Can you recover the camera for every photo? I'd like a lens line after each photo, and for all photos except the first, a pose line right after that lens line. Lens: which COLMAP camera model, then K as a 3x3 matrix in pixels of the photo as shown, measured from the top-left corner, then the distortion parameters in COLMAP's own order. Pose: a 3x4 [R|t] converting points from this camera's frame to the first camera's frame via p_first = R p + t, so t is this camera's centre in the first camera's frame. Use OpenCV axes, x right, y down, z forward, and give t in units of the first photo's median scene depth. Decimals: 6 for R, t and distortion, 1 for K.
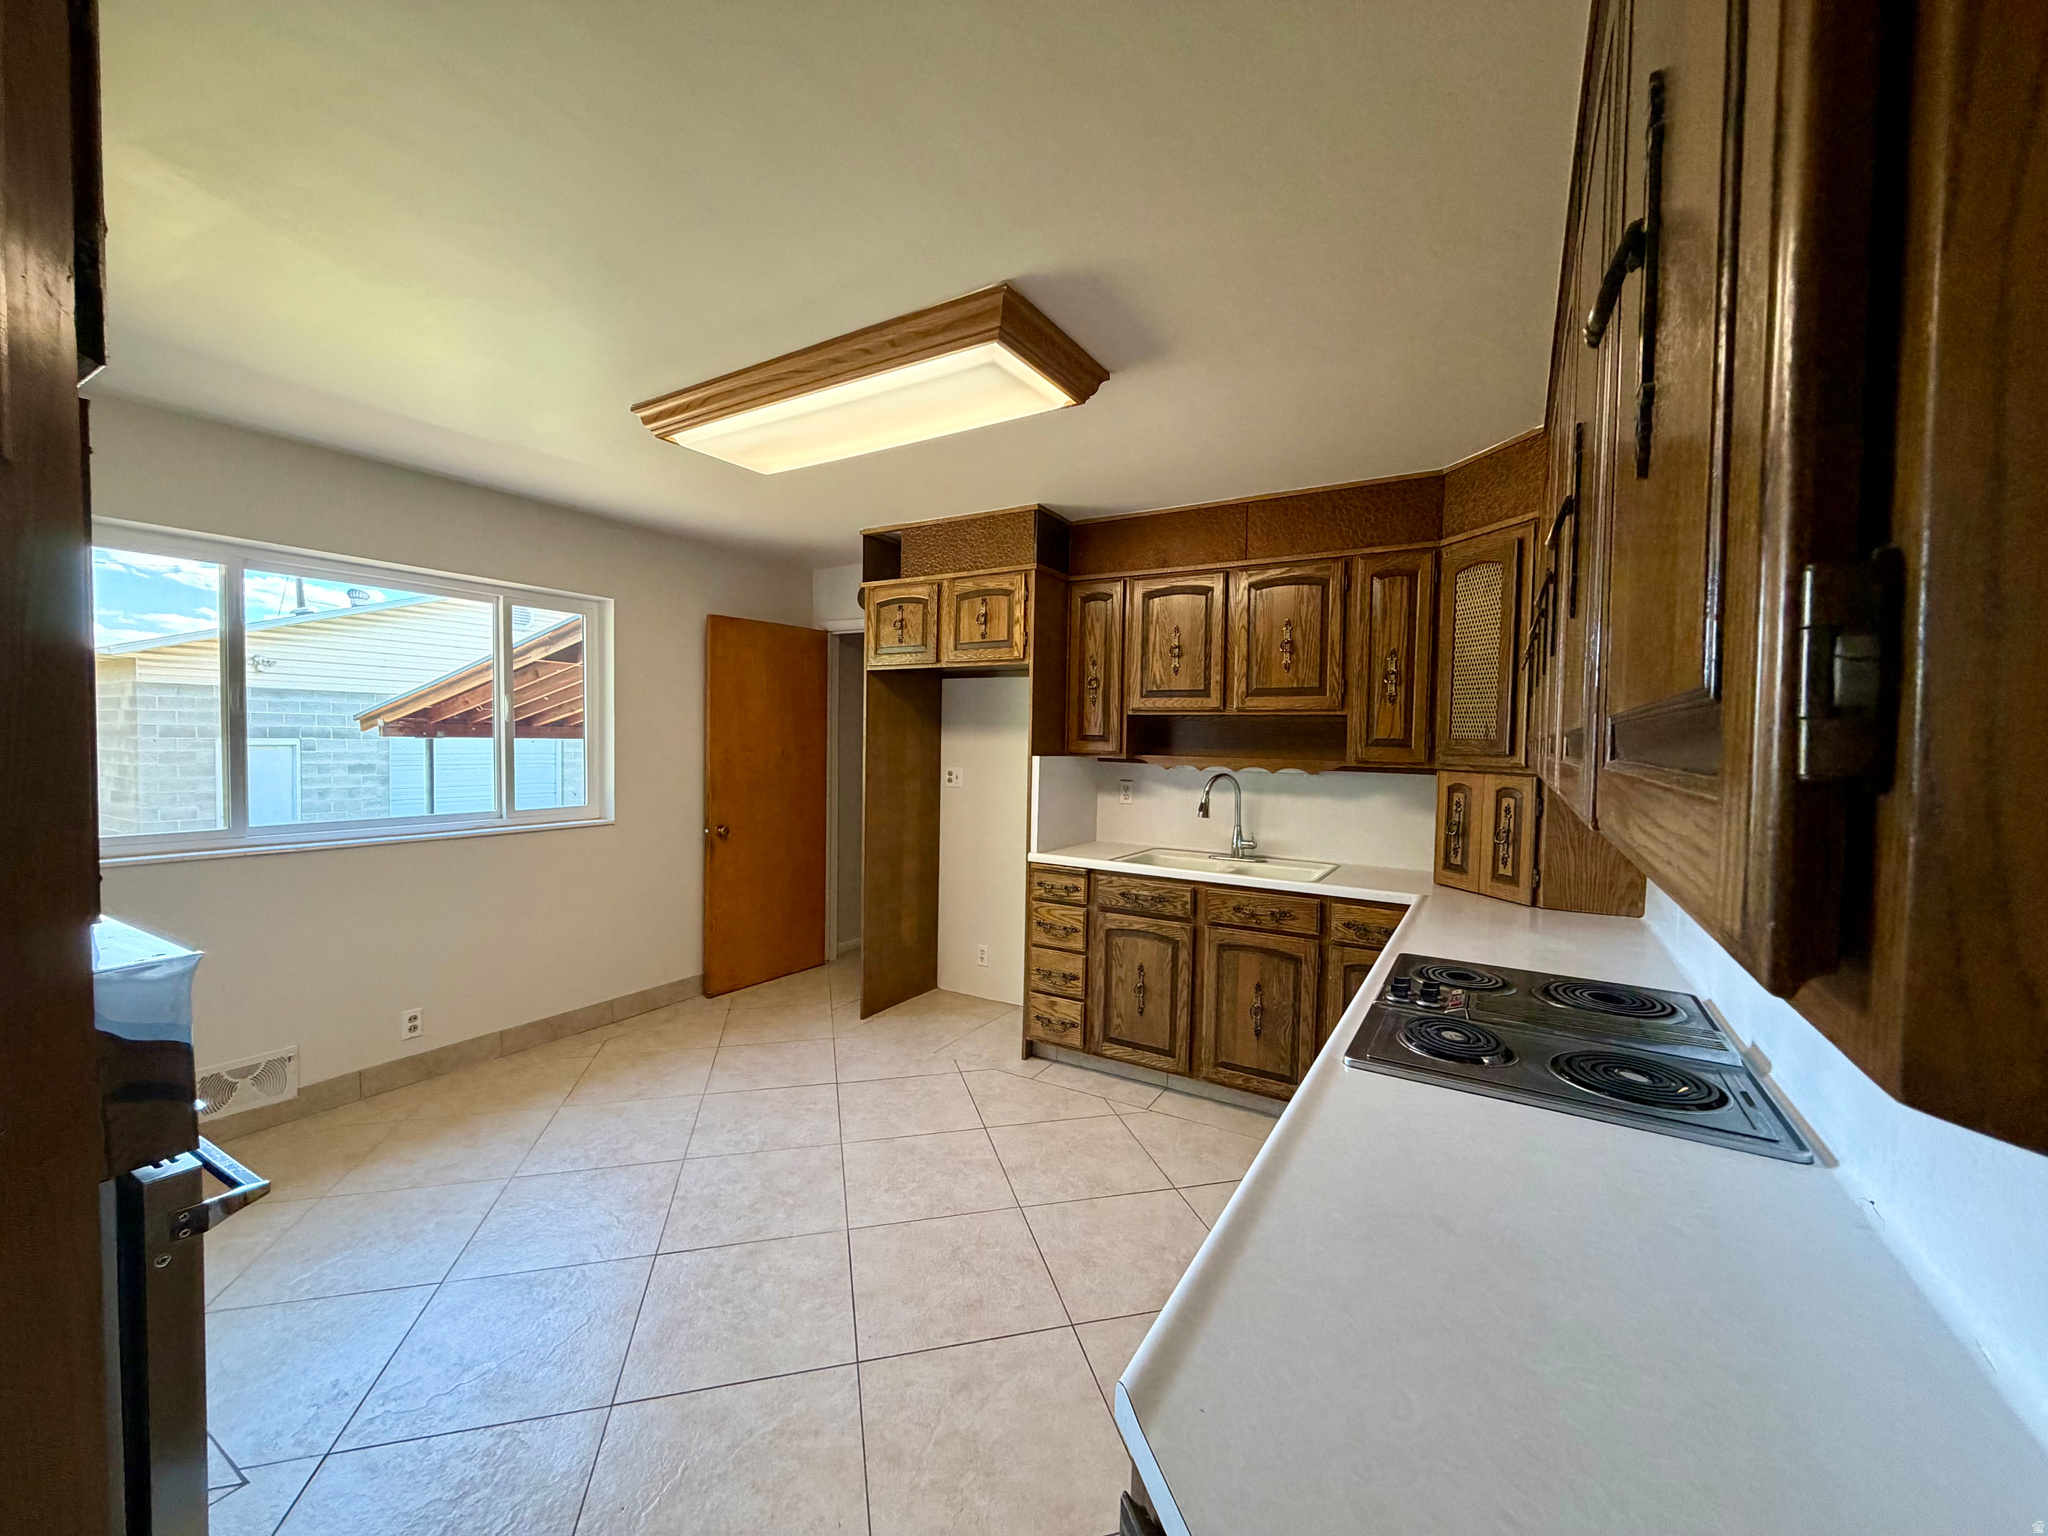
lens RADIAL K [[816.7, 0, 1017.7], [0, 816.7, 765.3], [0, 0, 1]] dist [0.003367, 0.000276]
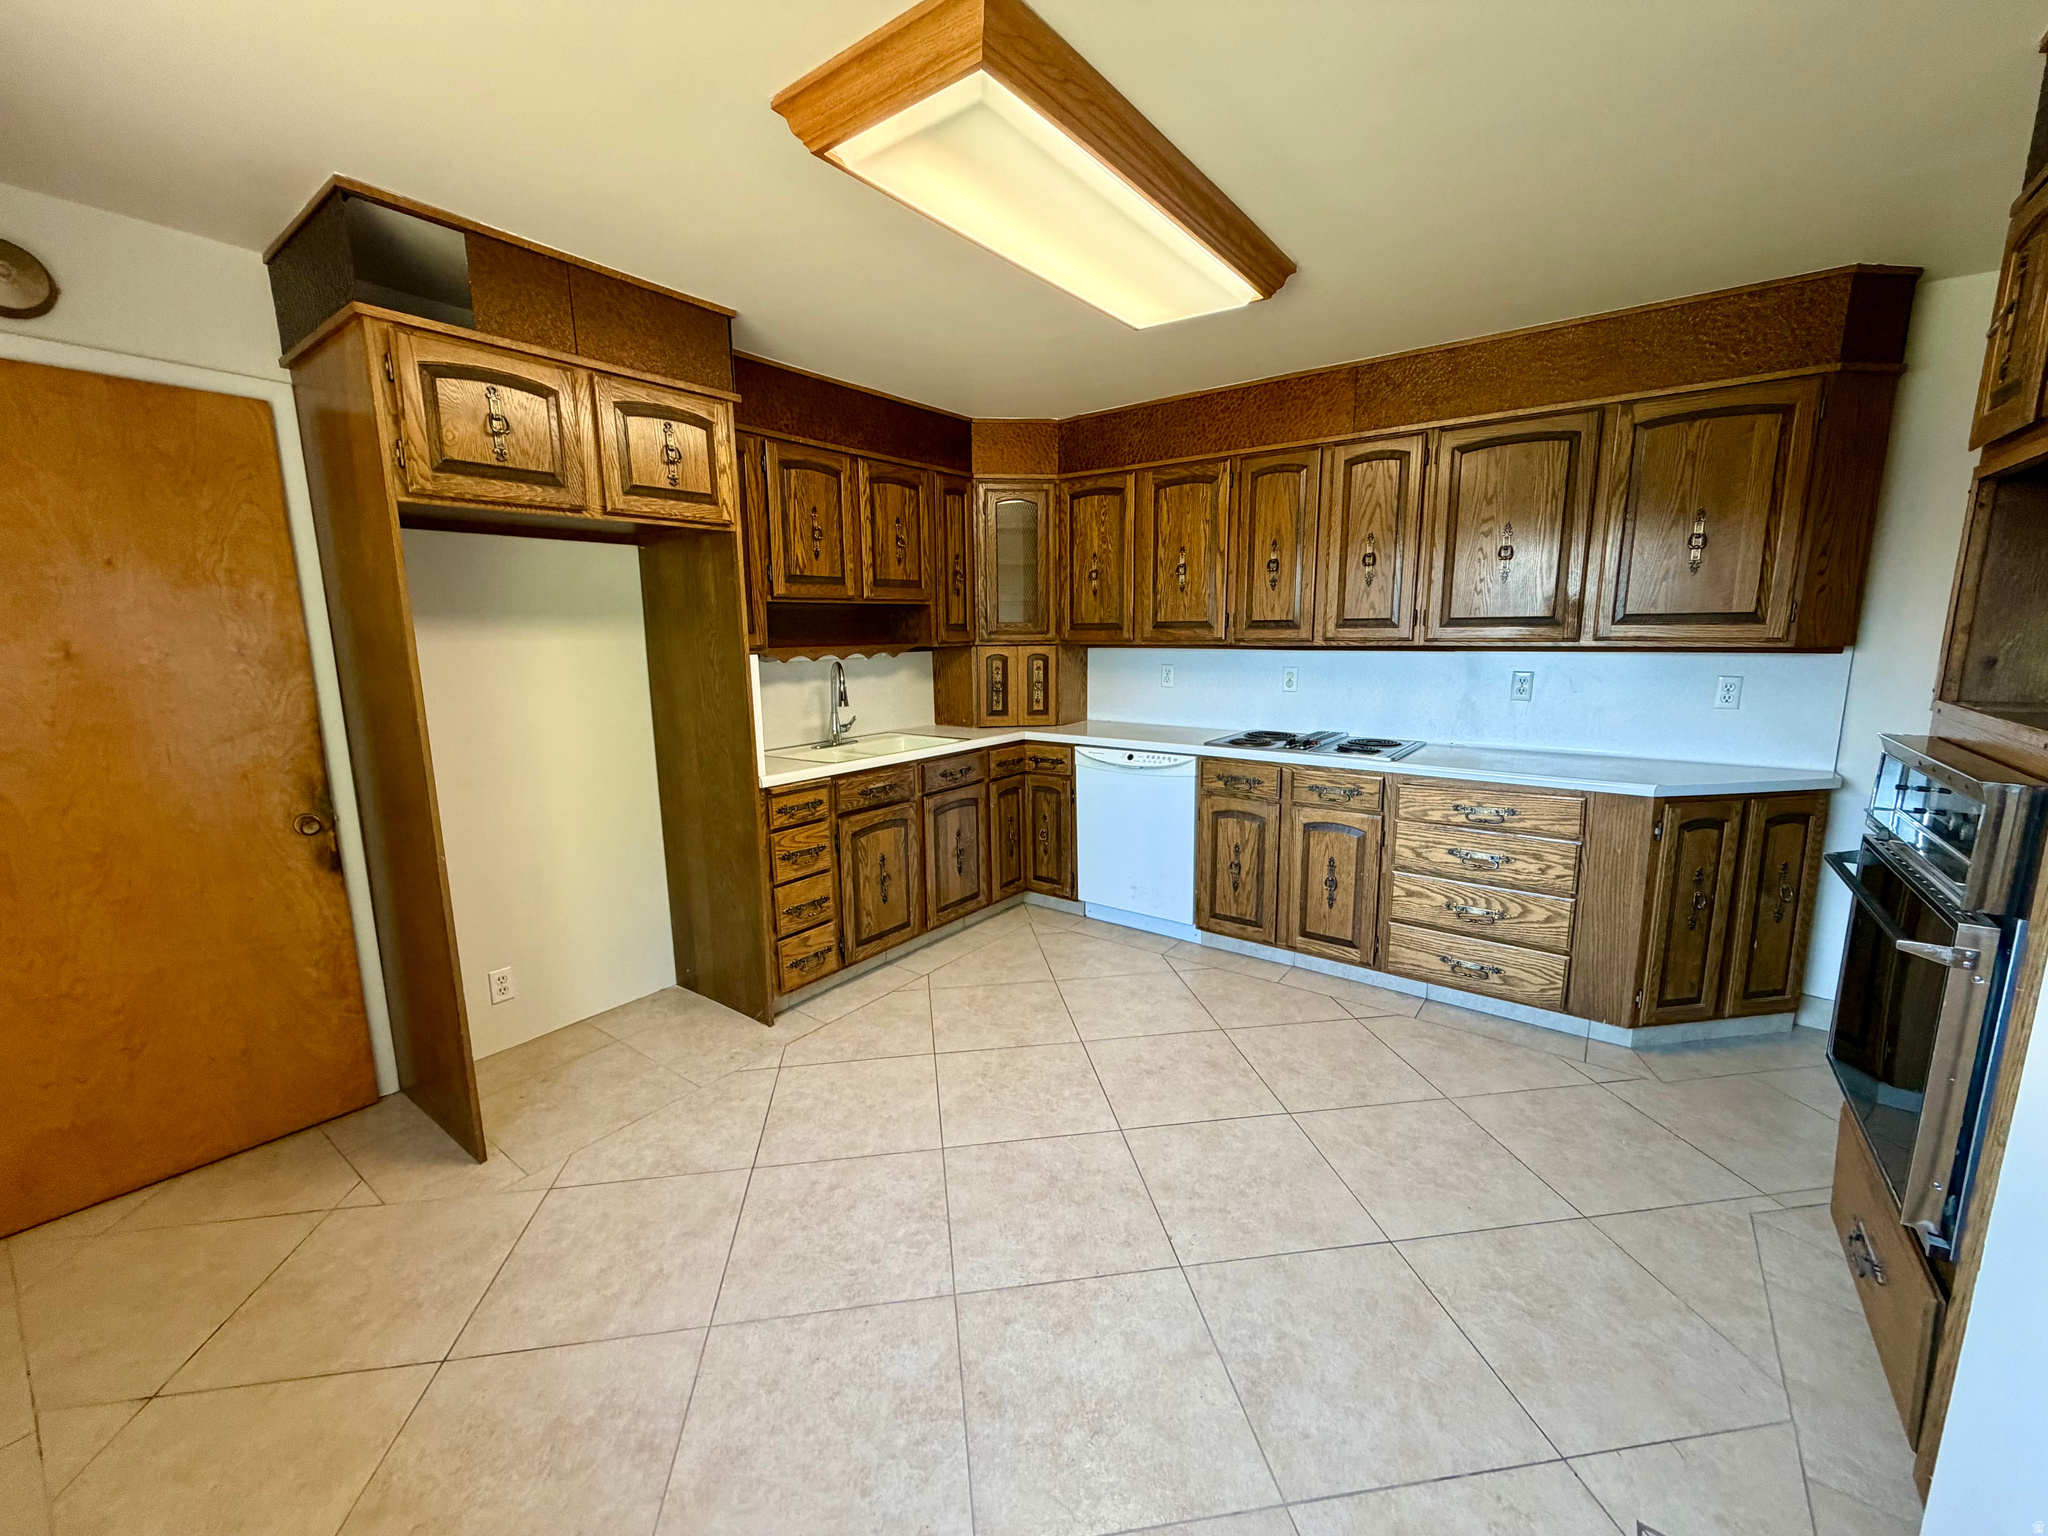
lens RADIAL K [[816.7, 0, 1018.1], [0, 816.7, 765.6], [0, 0, 1]] dist [0.003367, 0.000276]
pose [[0.101555, -0.187911, 0.976922, -0.803023], [0.045057, 0.981860, 0.184177, -0.043431], [-0.993809, 0.025313, 0.108180, 0.725977]]
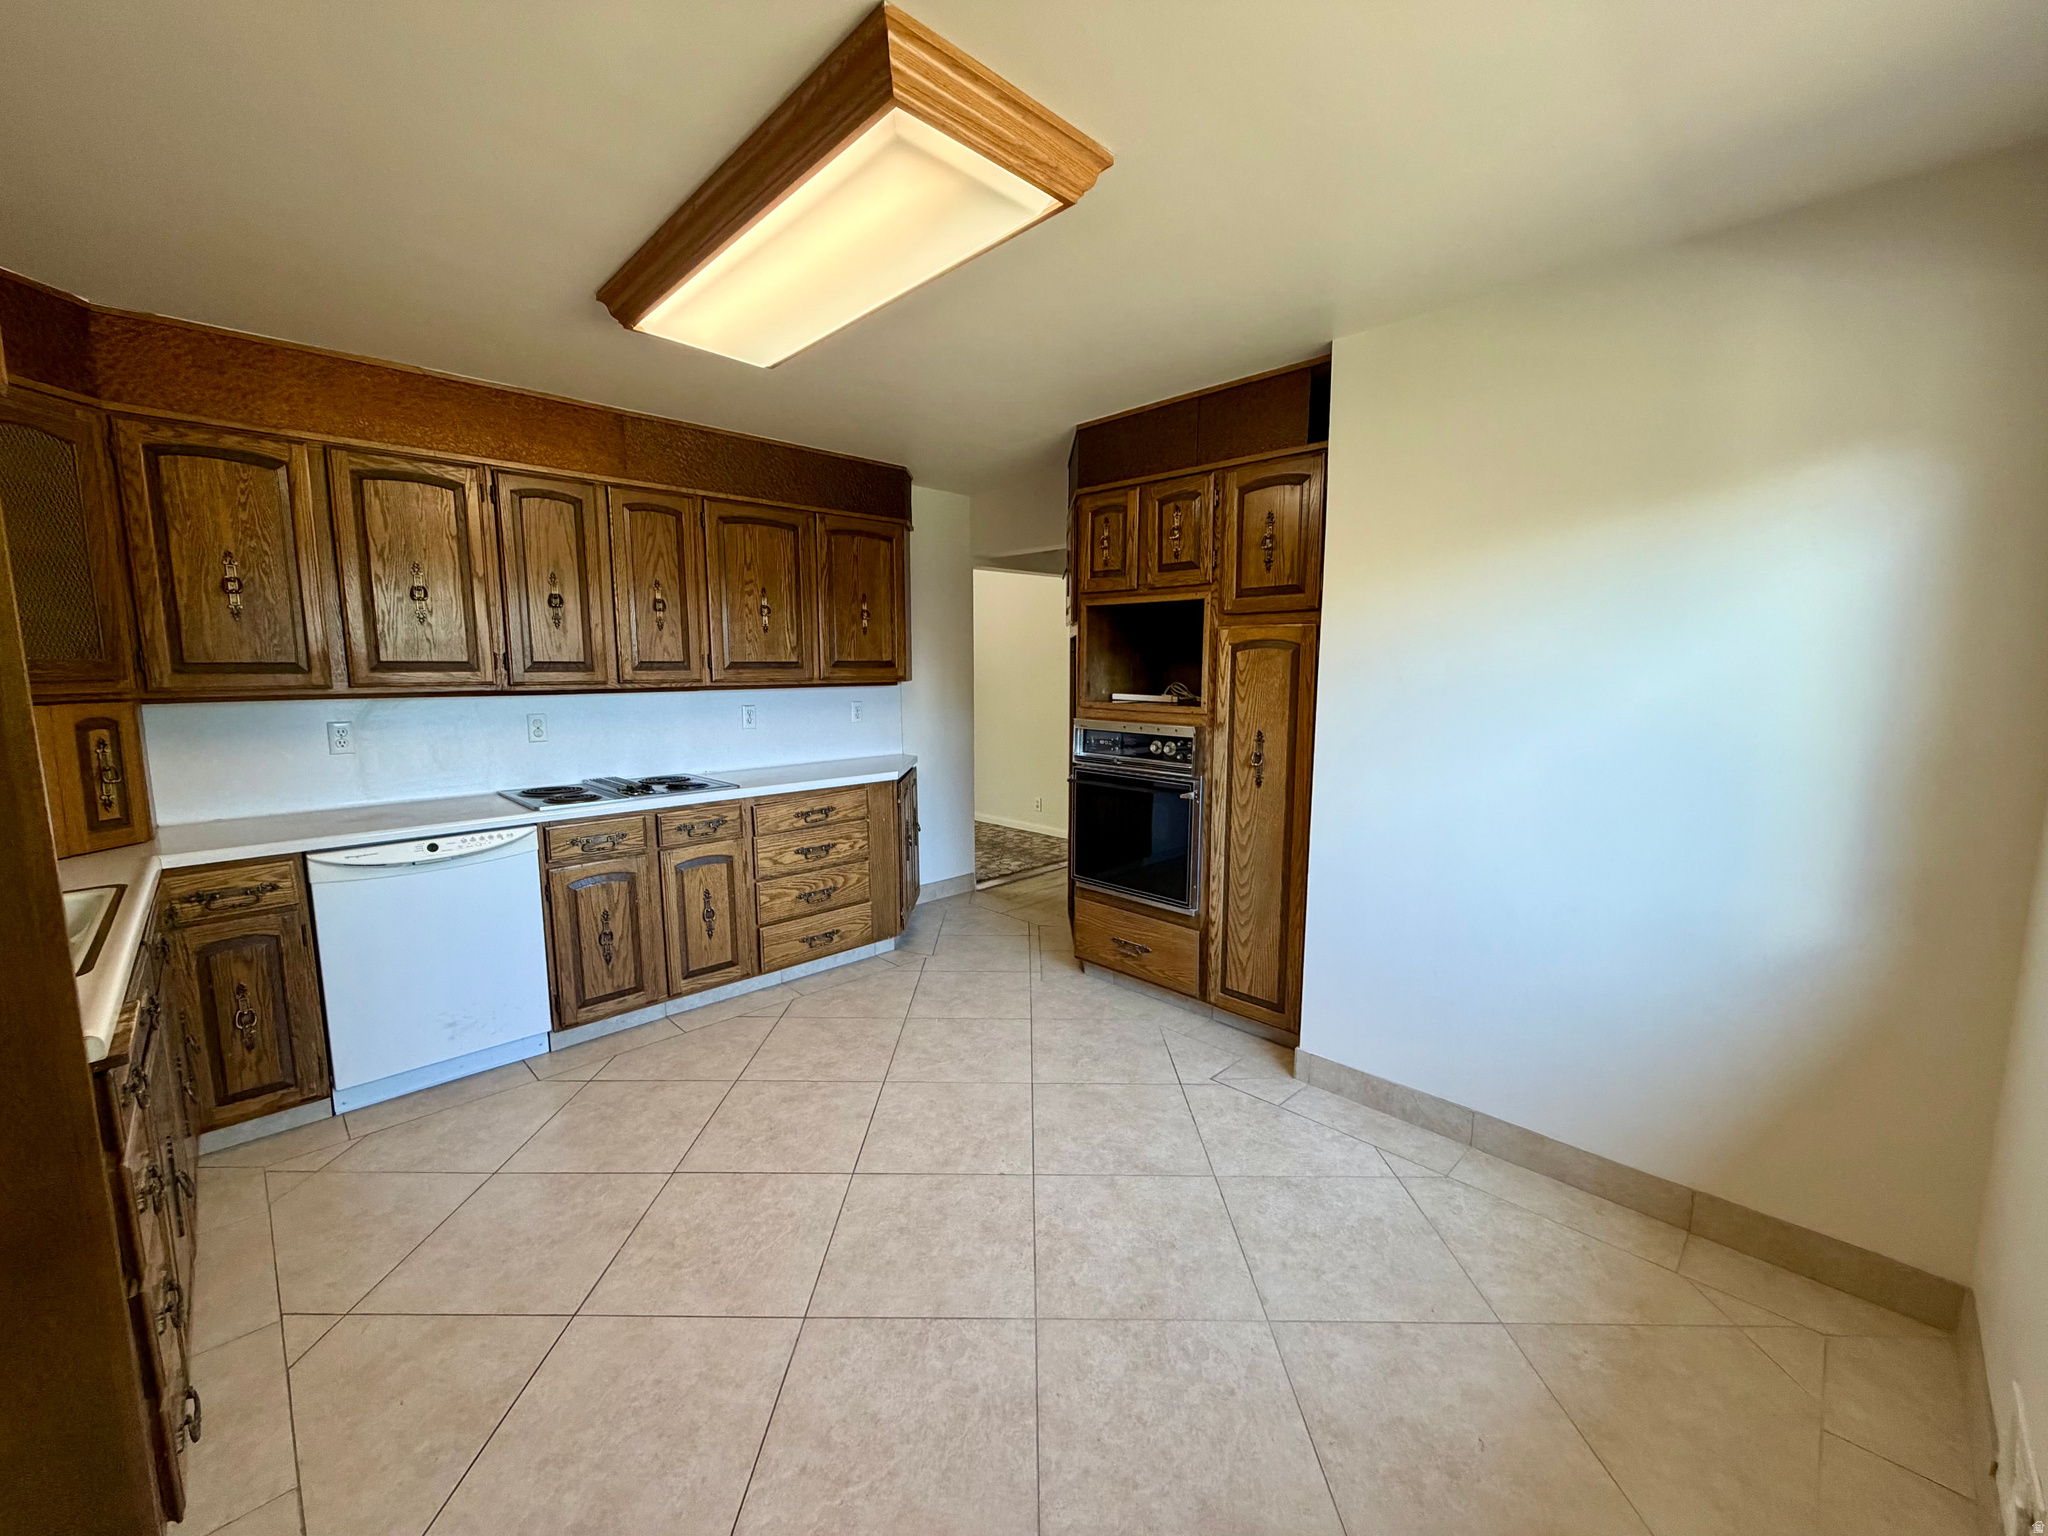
lens RADIAL K [[816.7, 0, 1015.5], [0, 816.7, 769.6], [0, 0, 1]] dist [0.003367, 0.000276]
pose [[-0.966707, -0.048681, 0.251213, -0.447643], [-0.006902, 0.986340, 0.164576, -0.055103], [-0.255793, 0.157363, -0.953838, 1.308933]]
